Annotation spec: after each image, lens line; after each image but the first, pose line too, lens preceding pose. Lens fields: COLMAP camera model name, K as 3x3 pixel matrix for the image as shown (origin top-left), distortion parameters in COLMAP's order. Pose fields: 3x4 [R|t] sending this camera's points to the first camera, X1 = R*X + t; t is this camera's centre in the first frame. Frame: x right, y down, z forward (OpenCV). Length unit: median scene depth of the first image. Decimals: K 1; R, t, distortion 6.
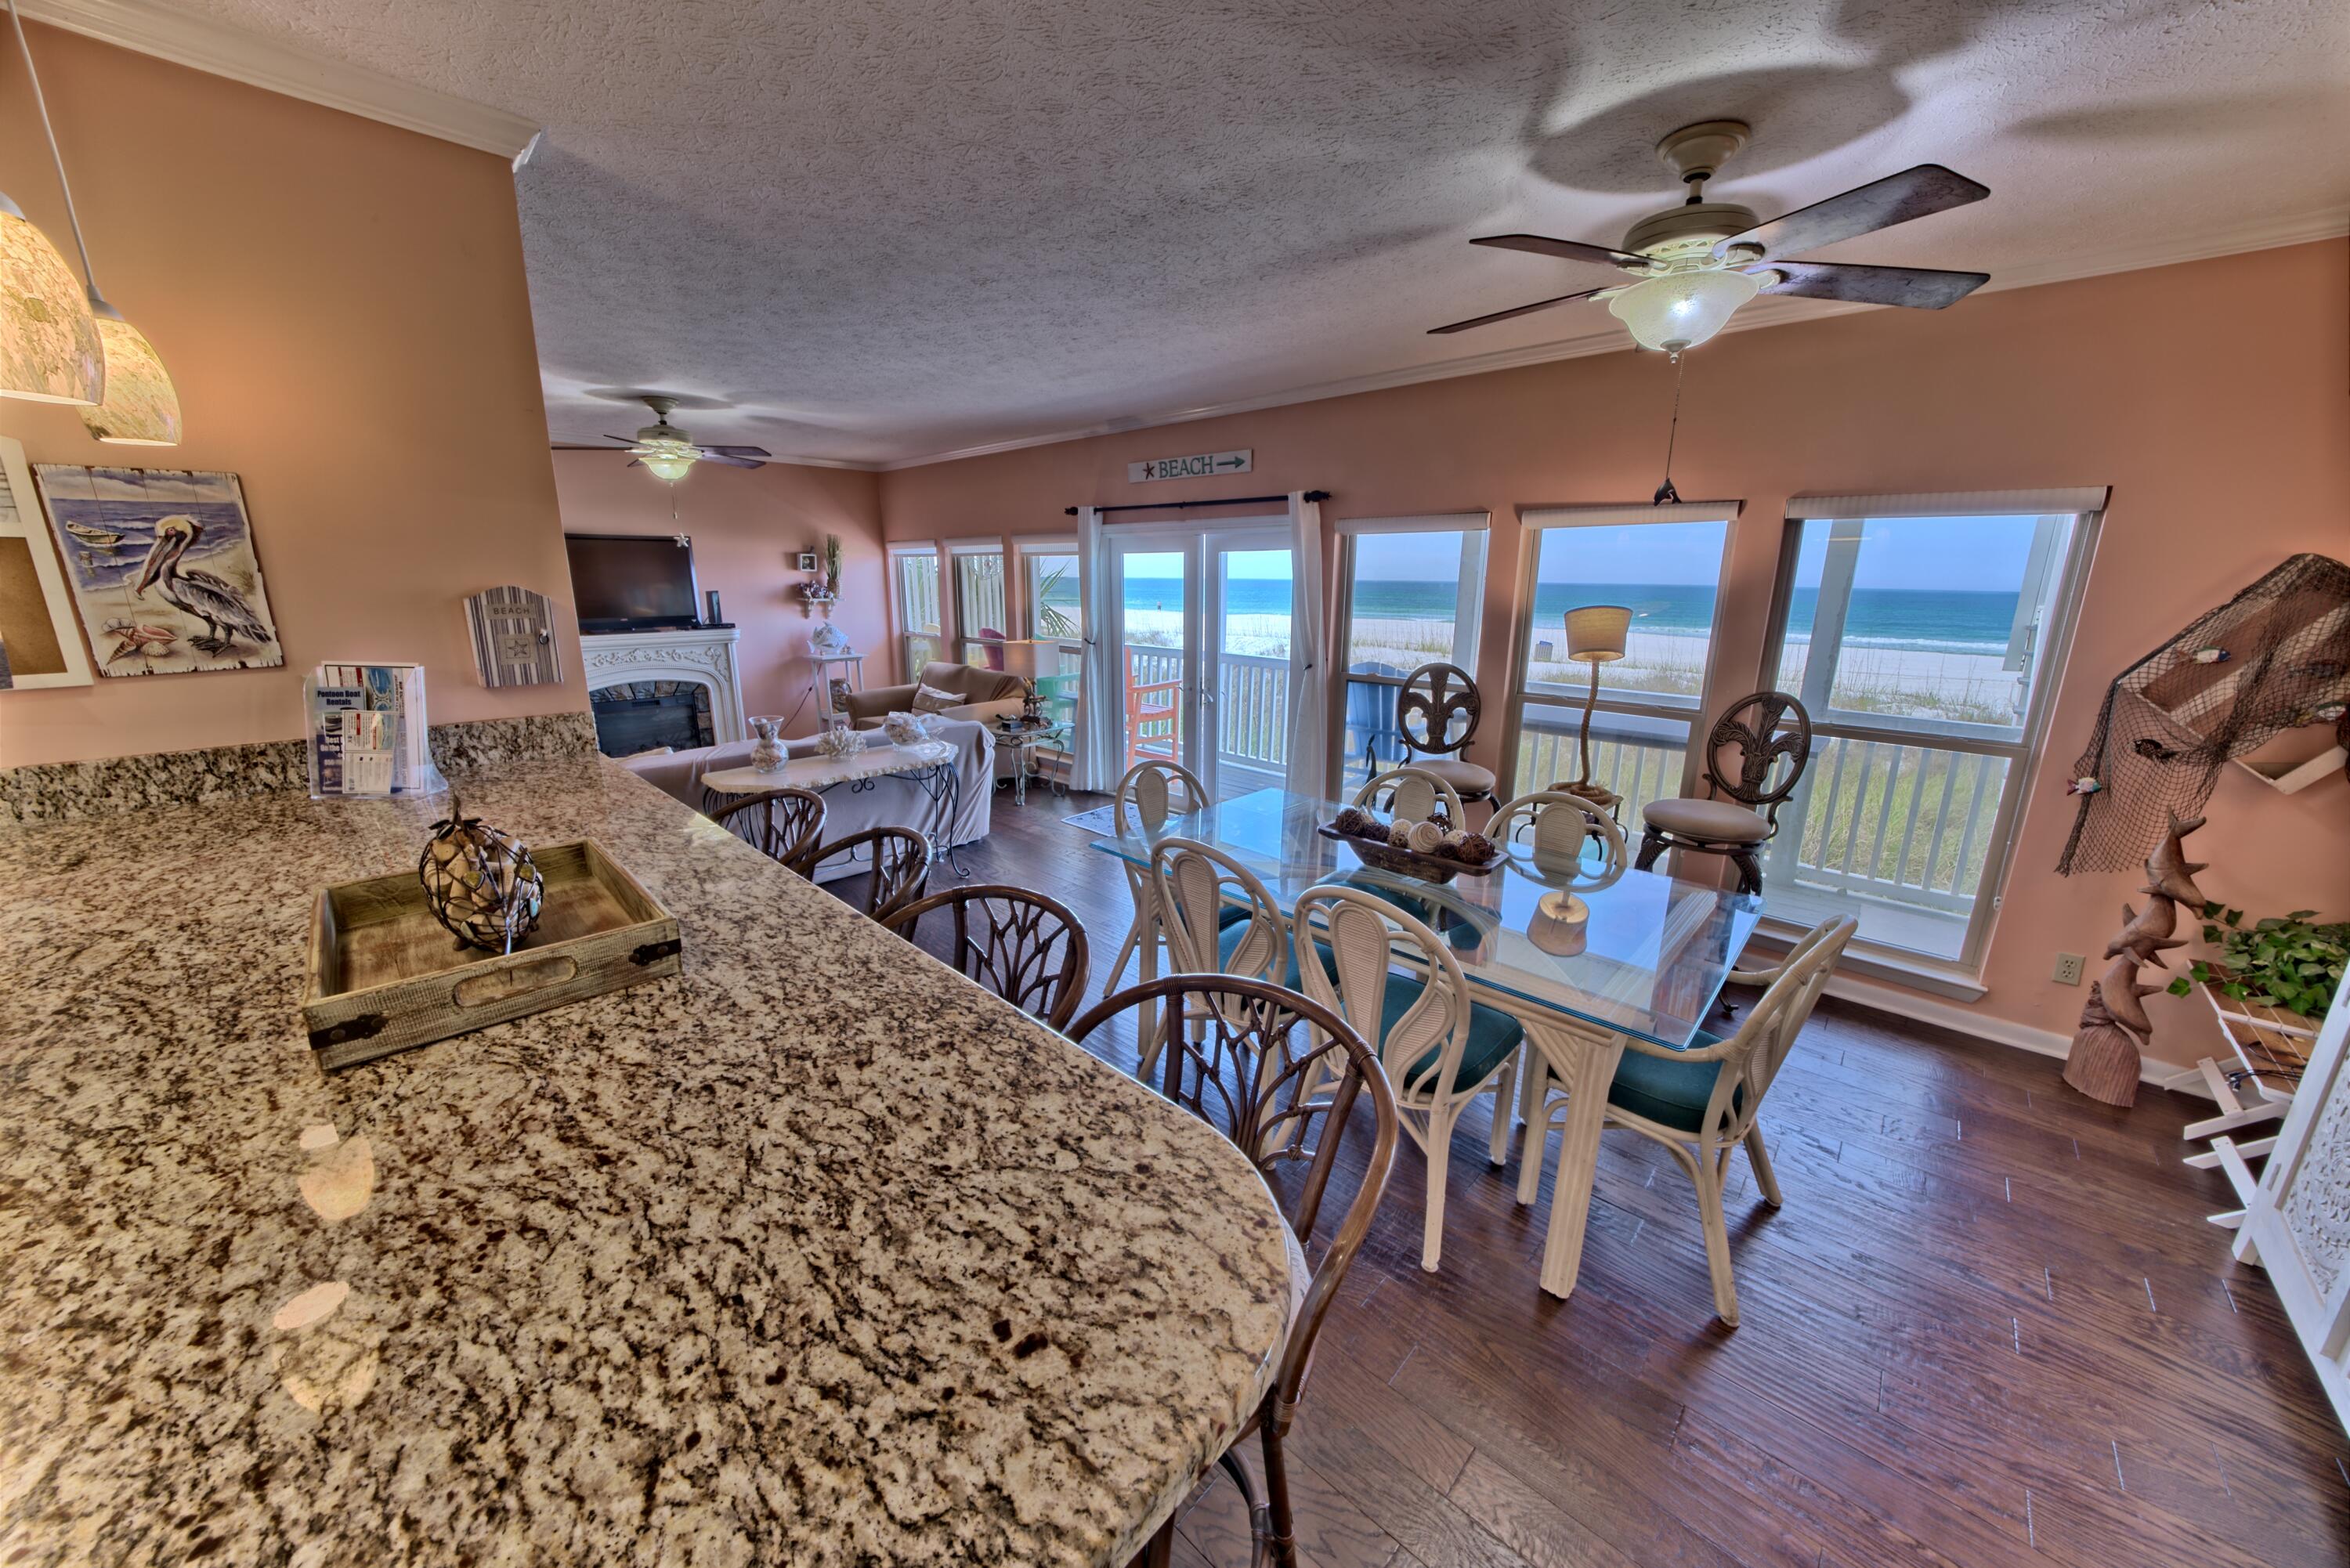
lens RADIAL K [[809.6, 0, 1176.8], [0, 809.6, 773.4], [0, 0, 1]] dist [-0.026470, 0.002581]
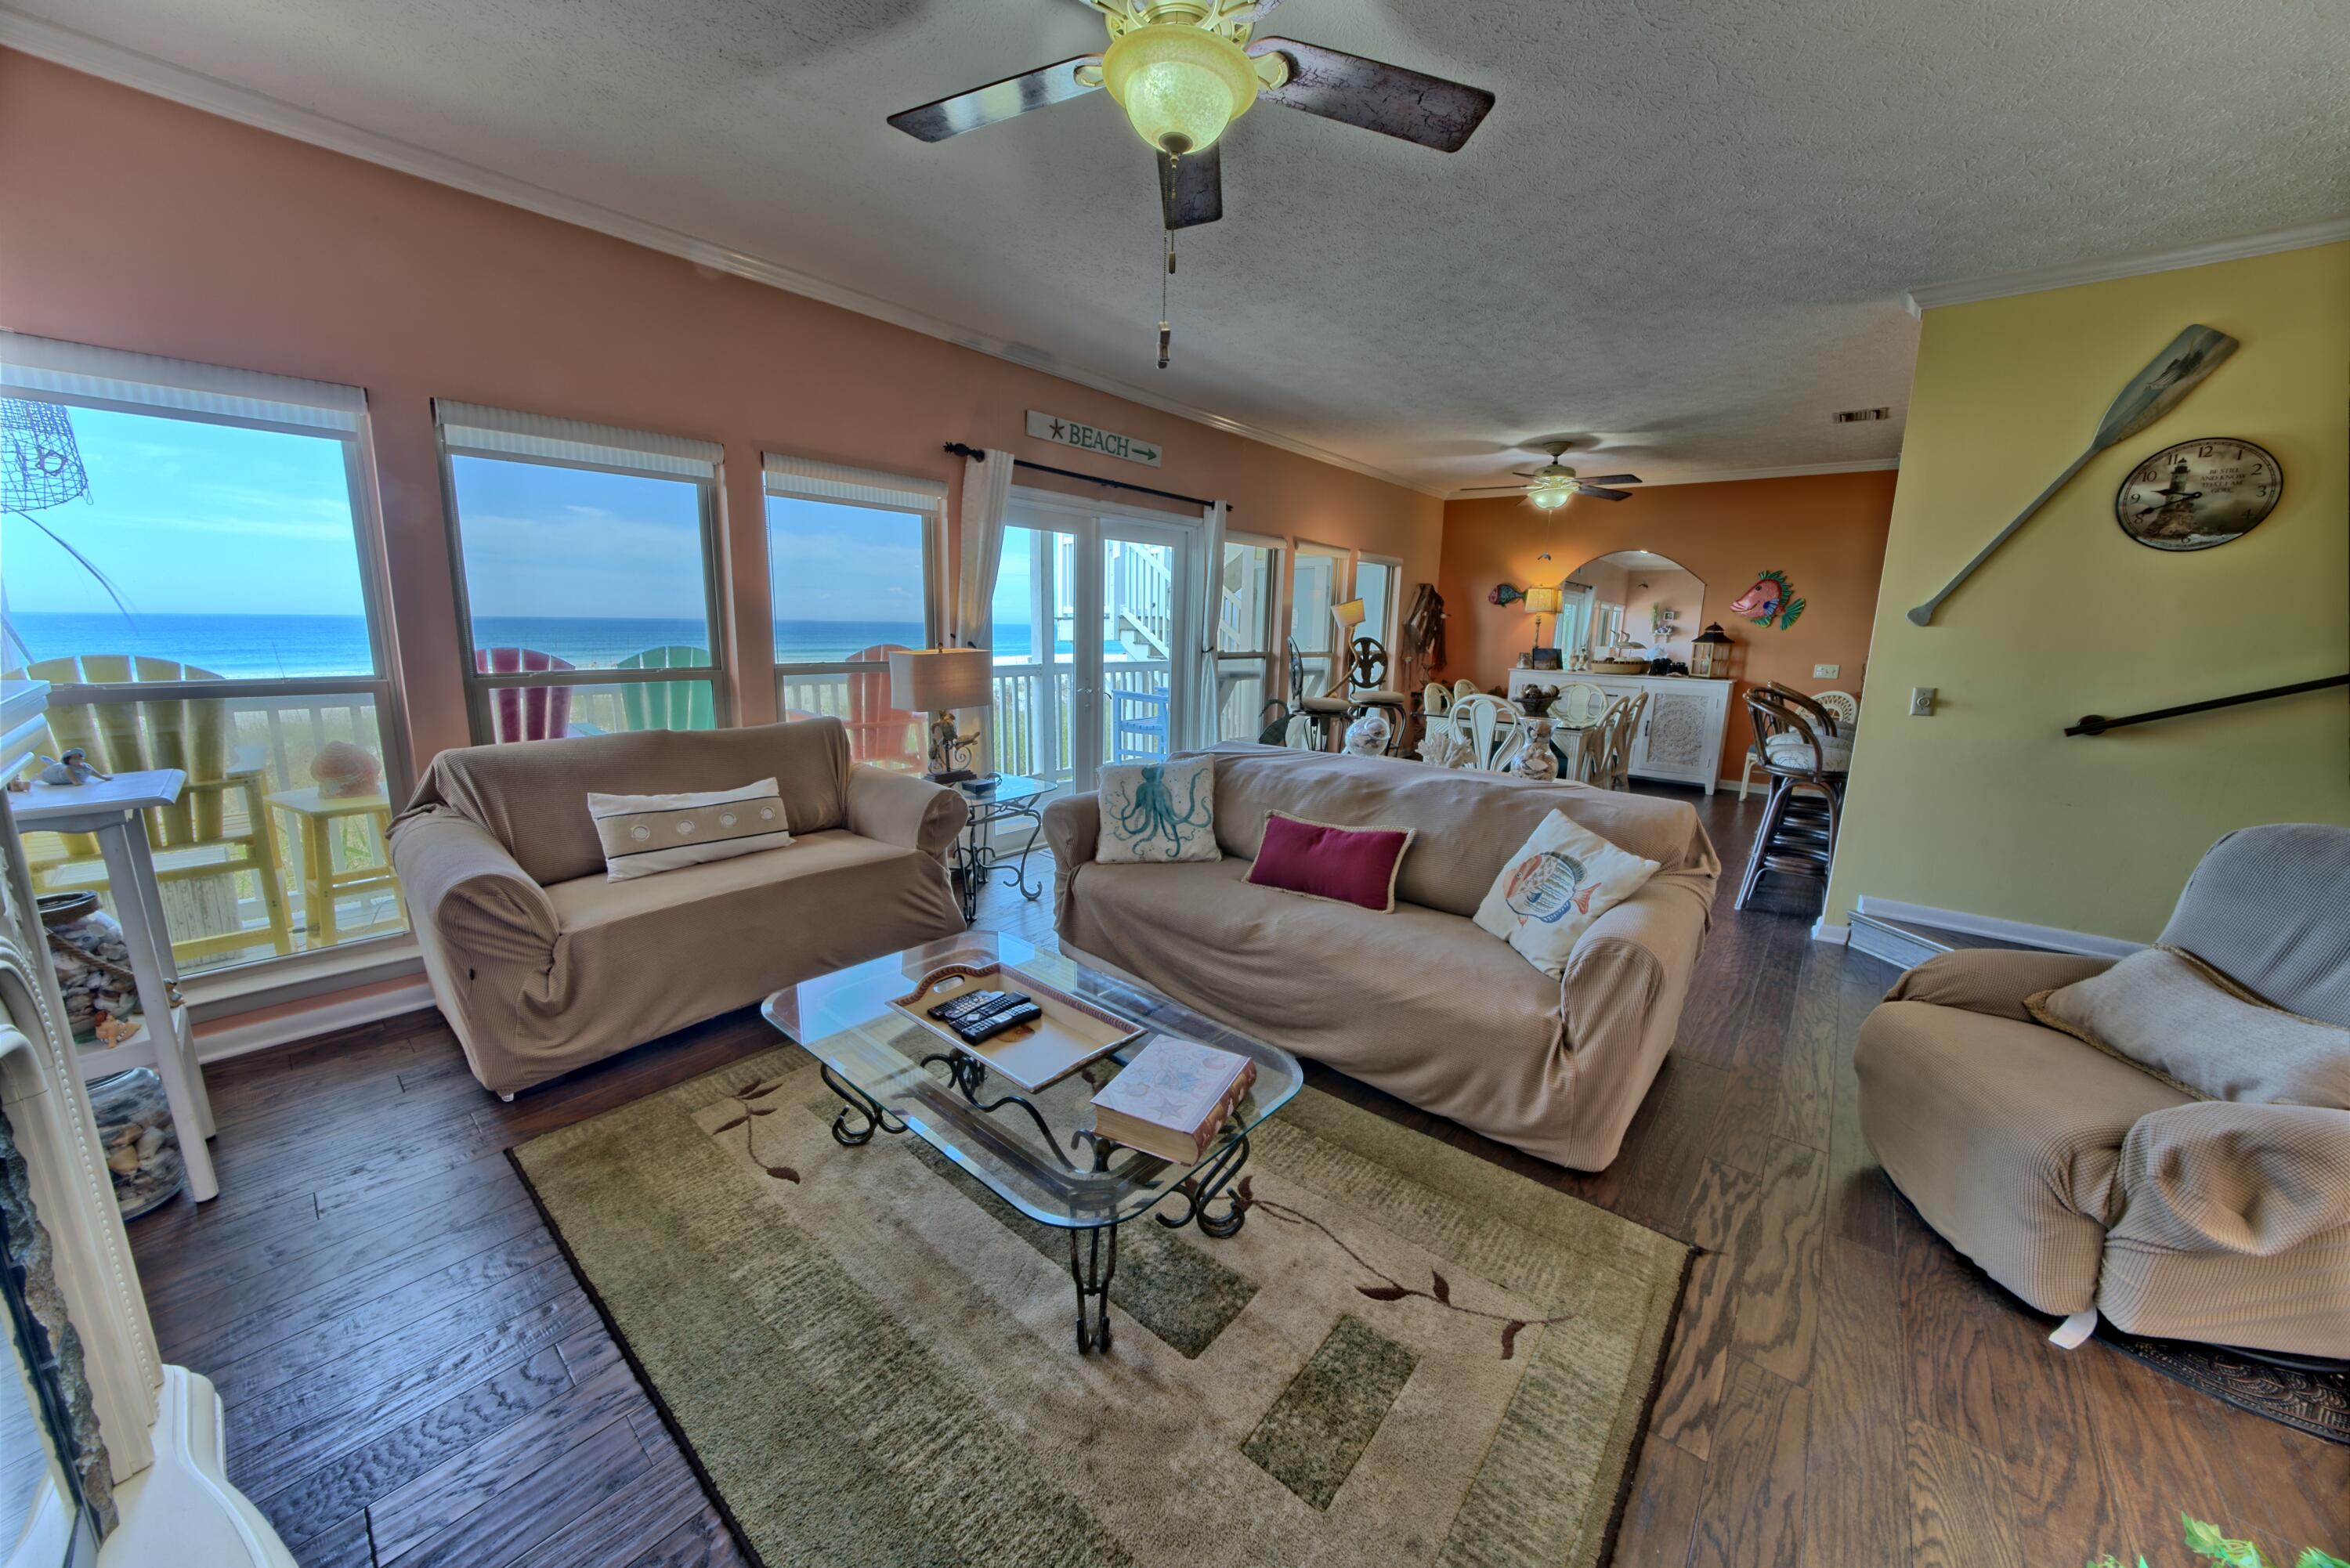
lens RADIAL K [[809.6, 0, 1177.8], [0, 809.6, 782.3], [0, 0, 1]] dist [-0.026470, 0.002581]
pose [[-0.051069, -0.197489, 0.978974, -1.835989], [0.216268, 0.954806, 0.203896, -0.356156], [-0.974998, 0.222133, -0.006050, 1.961927]]
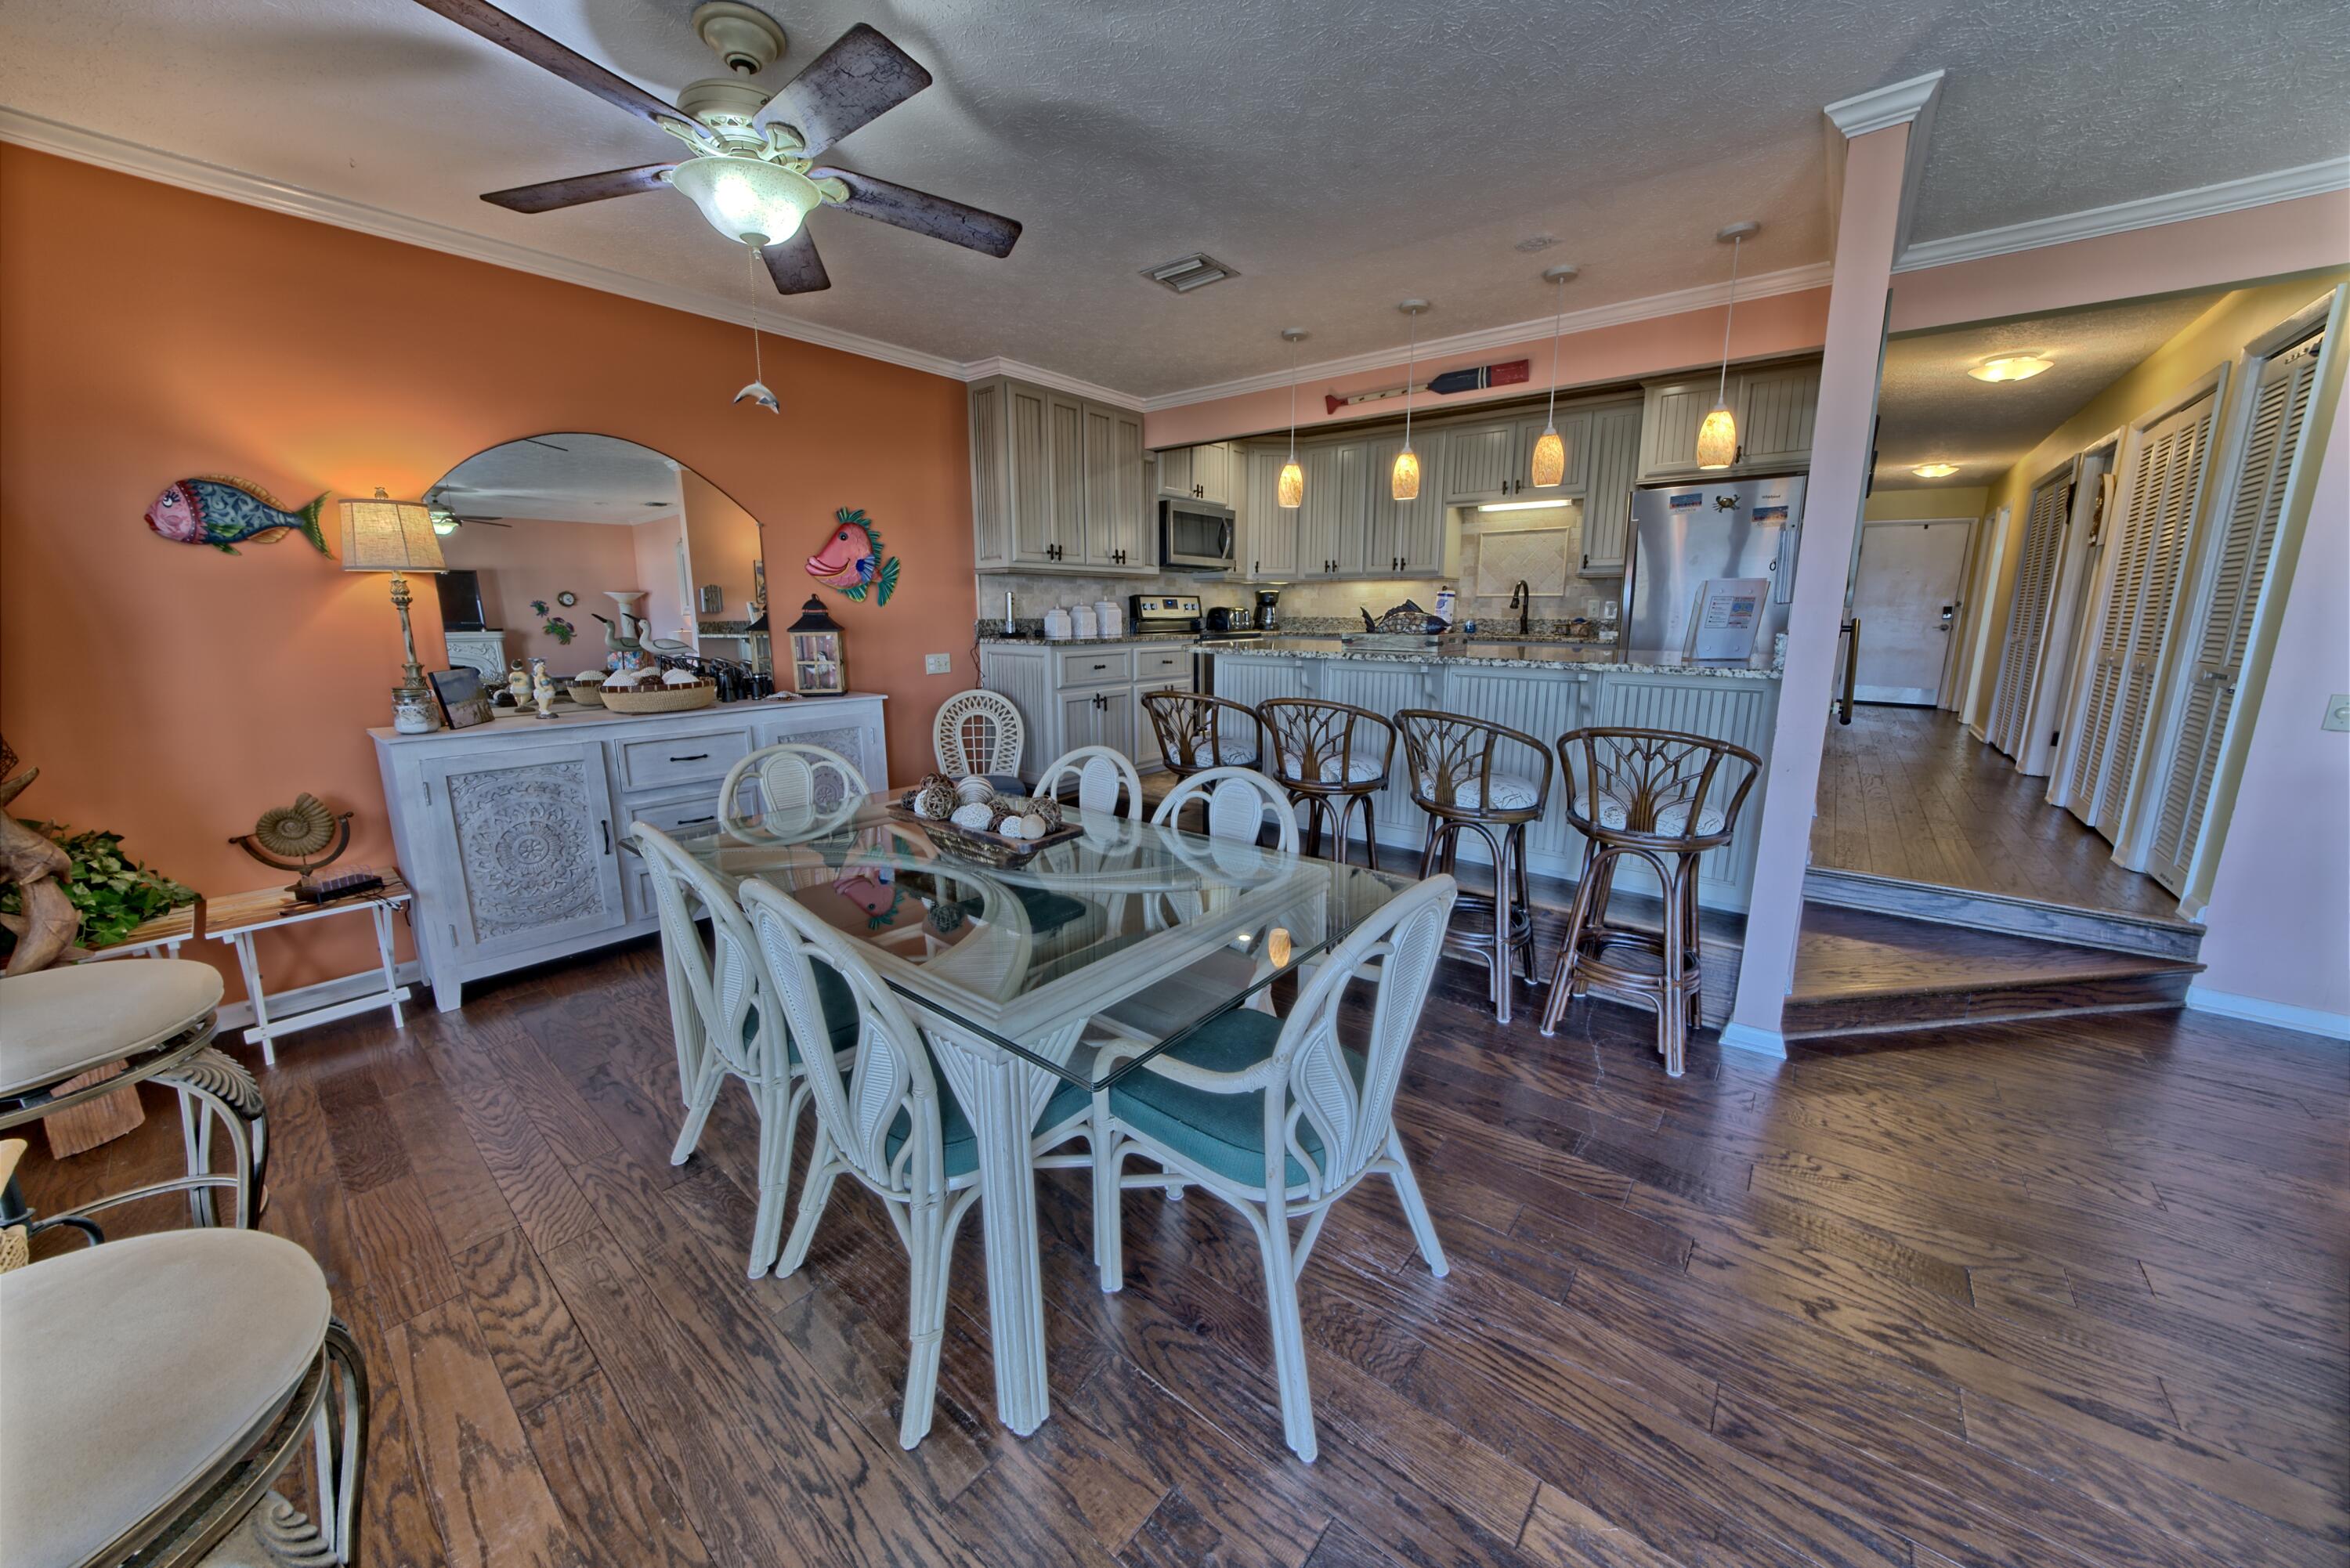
lens RADIAL K [[809.6, 0, 1183.5], [0, 809.6, 773.0], [0, 0, 1]] dist [-0.026470, 0.002581]
pose [[-0.997192, 0.011317, -0.074032, 0.146120], [-0.021245, 0.905166, 0.424528, -0.284879], [0.071816, 0.424908, -0.902383, 1.625774]]
